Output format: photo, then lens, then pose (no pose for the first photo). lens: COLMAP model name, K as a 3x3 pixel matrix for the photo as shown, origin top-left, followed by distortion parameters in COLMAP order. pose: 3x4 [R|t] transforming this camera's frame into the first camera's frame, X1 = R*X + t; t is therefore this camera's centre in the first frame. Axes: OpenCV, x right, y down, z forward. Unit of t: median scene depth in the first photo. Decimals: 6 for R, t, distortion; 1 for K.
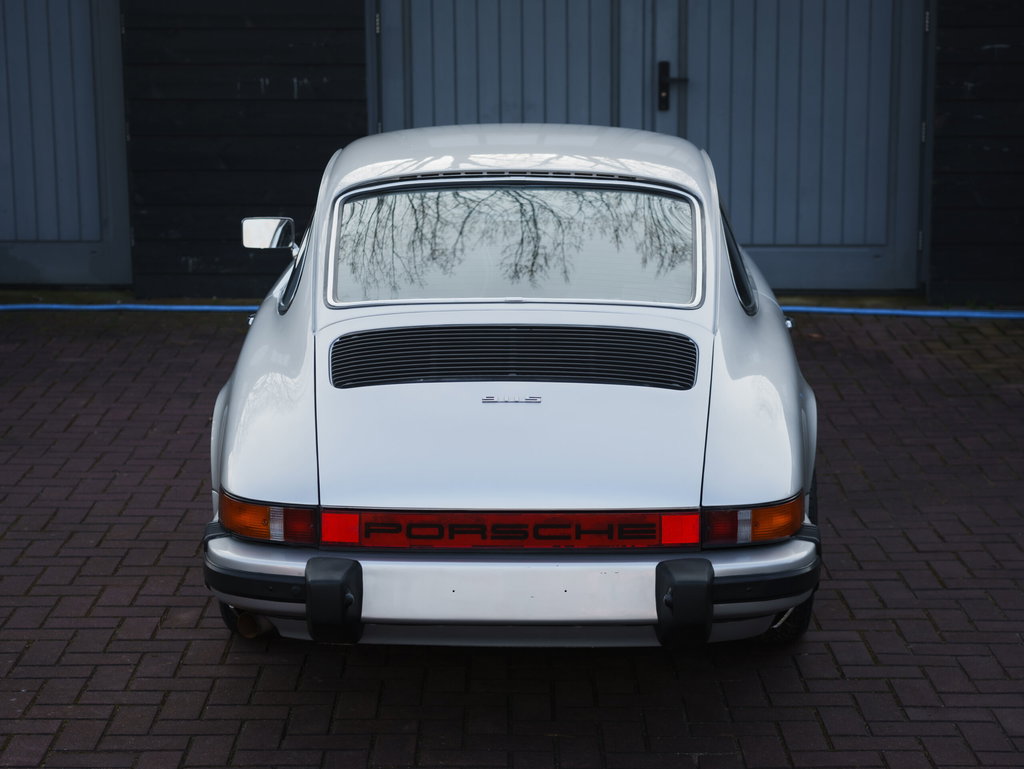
lens RADIAL K [[2138.7, 0, 512.0], [0, 2138.7, 384.5], [0, 0, 1]] dist [0.042603, 0.209459]
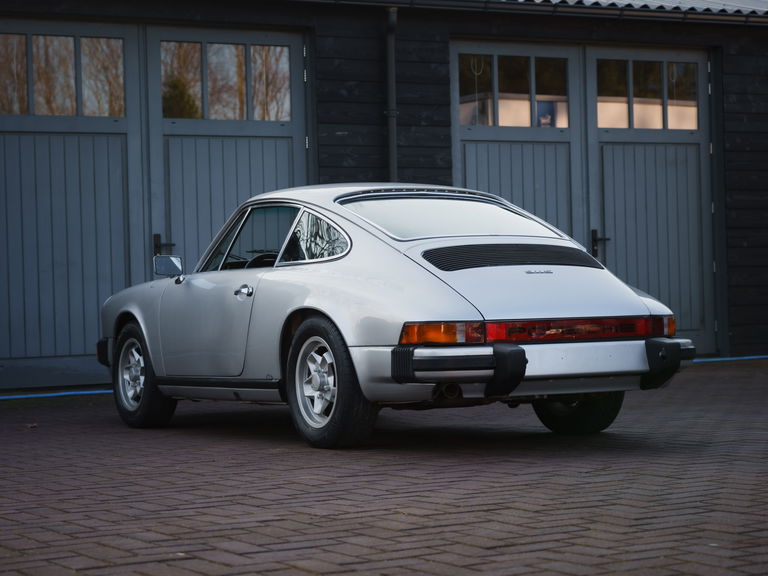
lens RADIAL K [[1581.0, 0, 365.6], [0, 1581.0, 290.5], [0, 0, 1]] dist [0.050955, 0.164307]
pose [[0.871076, -0.018092, 0.490814, -0.813343], [0.119945, 0.976899, -0.176863, 0.250023], [-0.476277, 0.212932, 0.853124, -0.107261]]
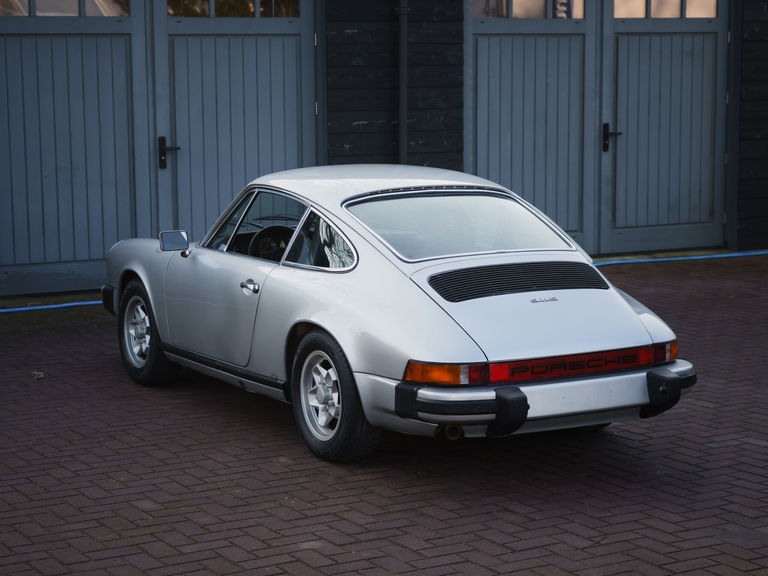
lens RADIAL K [[1604.0, 0, 384.0], [0, 1604.0, 288.0], [0, 0, 1]] dist [0.042603, 0.209459]
pose [[0.868306, -0.071343, 0.490871, -0.814879], [0.101784, 0.994171, -0.035554, 0.032212], [-0.485473, 0.080835, 0.870507, -0.161762]]
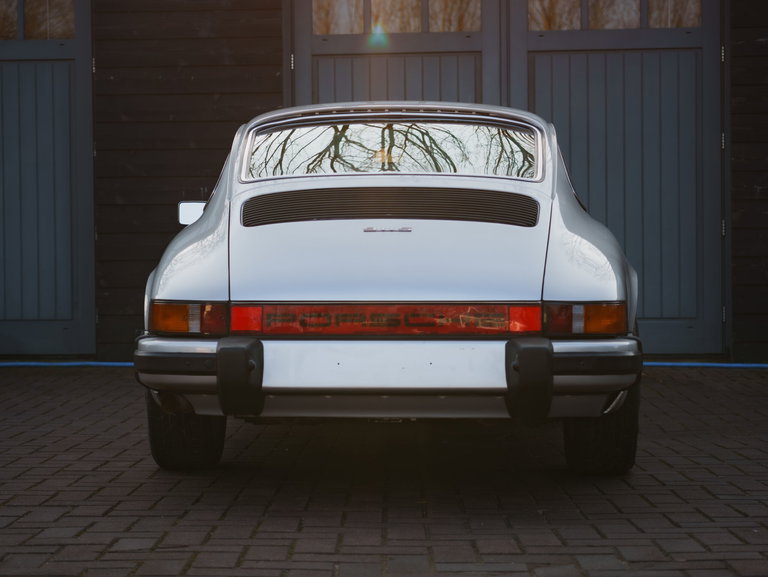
lens RADIAL K [[1689.3, 0, 384.0], [0, 1689.3, 288.5], [0, 0, 1]] dist [0.035071, 0.394019]
pose [[0.999918, 0.000272, -0.012815, 0.010188], [-0.002547, 0.984052, -0.177865, 0.213549], [0.012562, 0.177883, 0.983972, 0.048314]]
